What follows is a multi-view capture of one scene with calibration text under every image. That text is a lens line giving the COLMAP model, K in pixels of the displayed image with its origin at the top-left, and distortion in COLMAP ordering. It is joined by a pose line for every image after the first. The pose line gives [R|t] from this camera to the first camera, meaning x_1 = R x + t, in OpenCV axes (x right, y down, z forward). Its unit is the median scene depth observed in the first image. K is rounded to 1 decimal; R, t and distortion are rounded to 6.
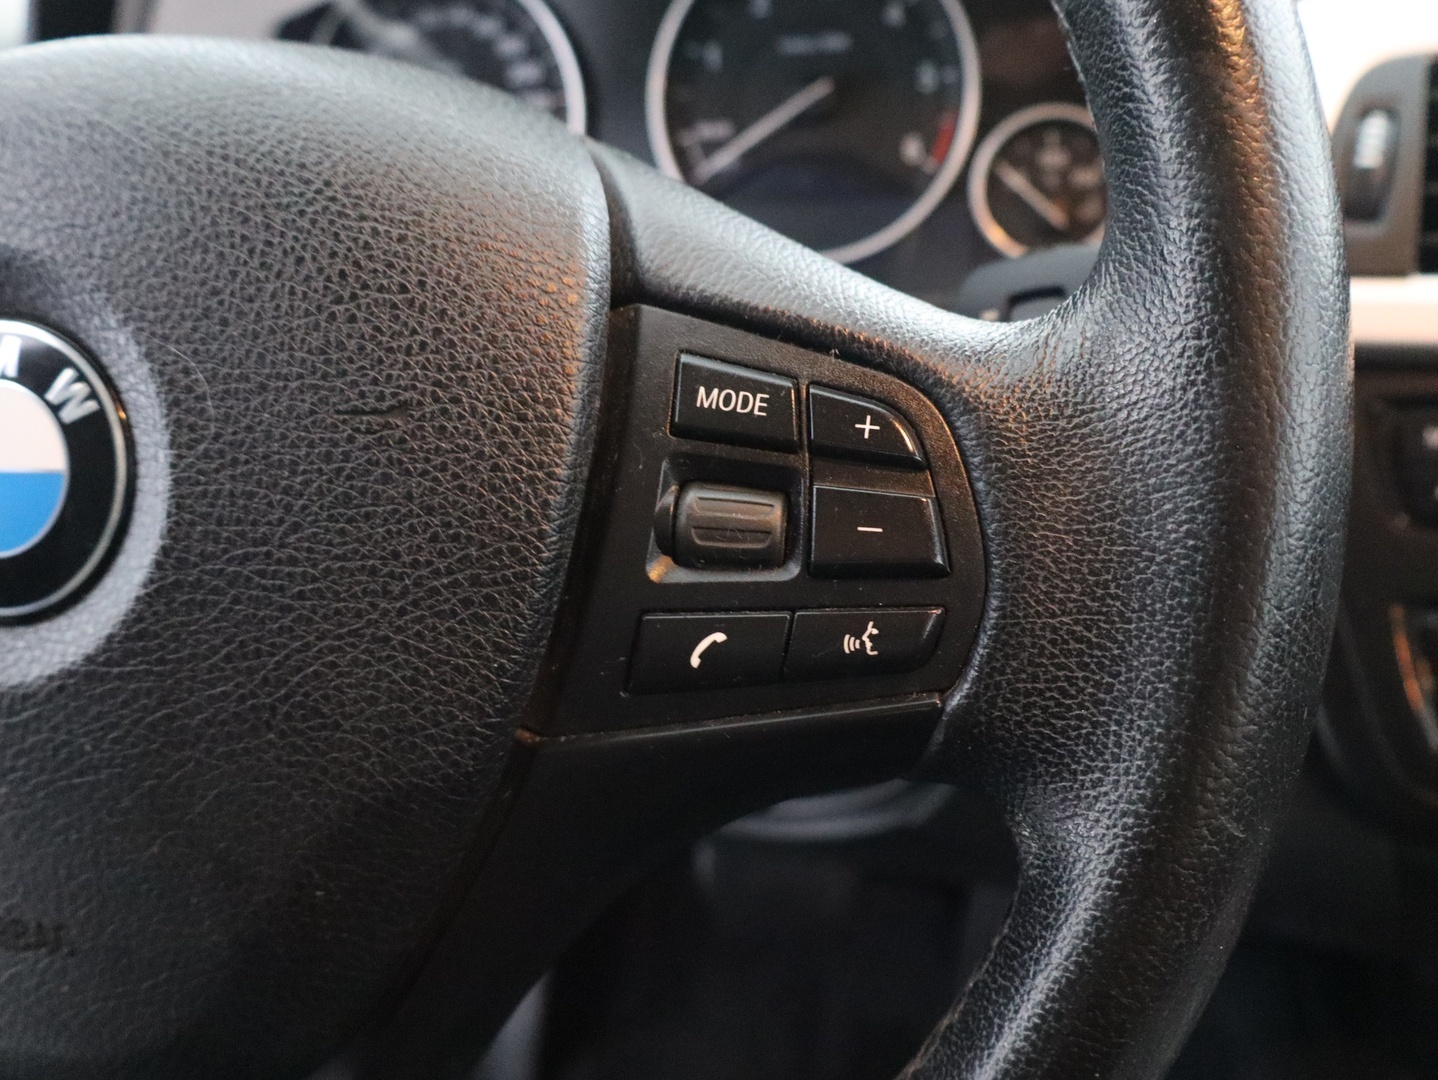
lens RADIAL K [[1387.2, 0, 719.0], [0, 1387.2, 540.0], [0, 0, 1]] dist [0.000962, 0.004345]
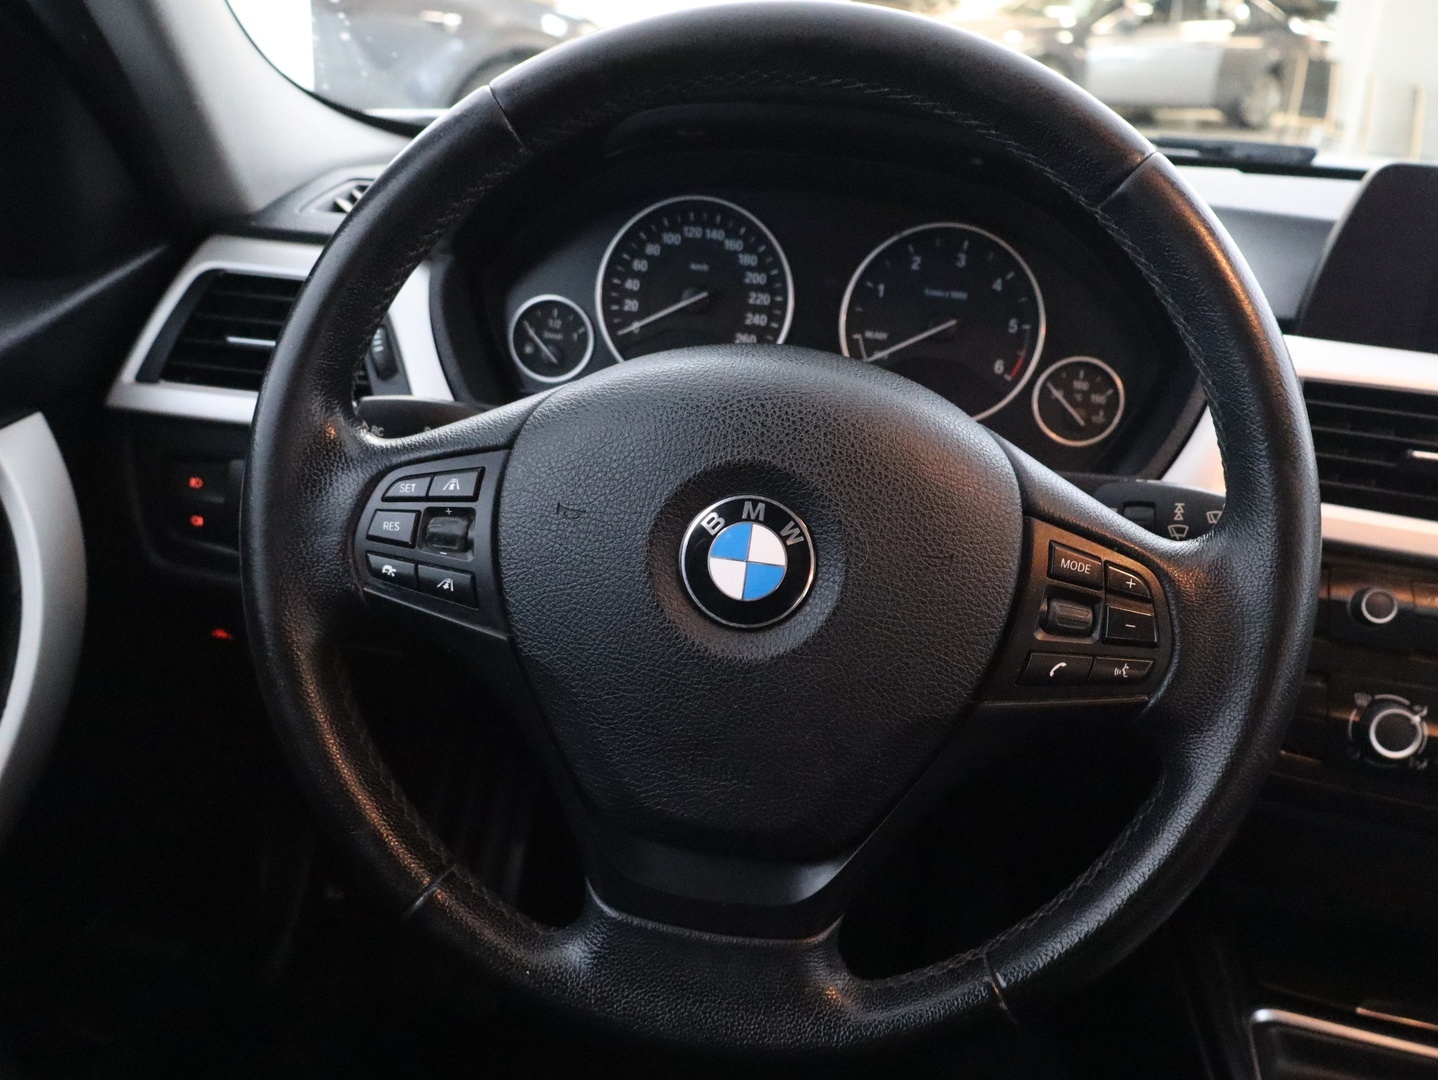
lens RADIAL K [[1387.2, 0, 719.0], [0, 1387.2, 540.0], [0, 0, 1]] dist [0.000962, 0.004345]
pose [[0.976612, 0.096965, 0.191904, -1.053988], [-0.097429, 0.995218, -0.007037, -0.068839], [-0.191669, -0.011824, 0.981388, -1.225056]]
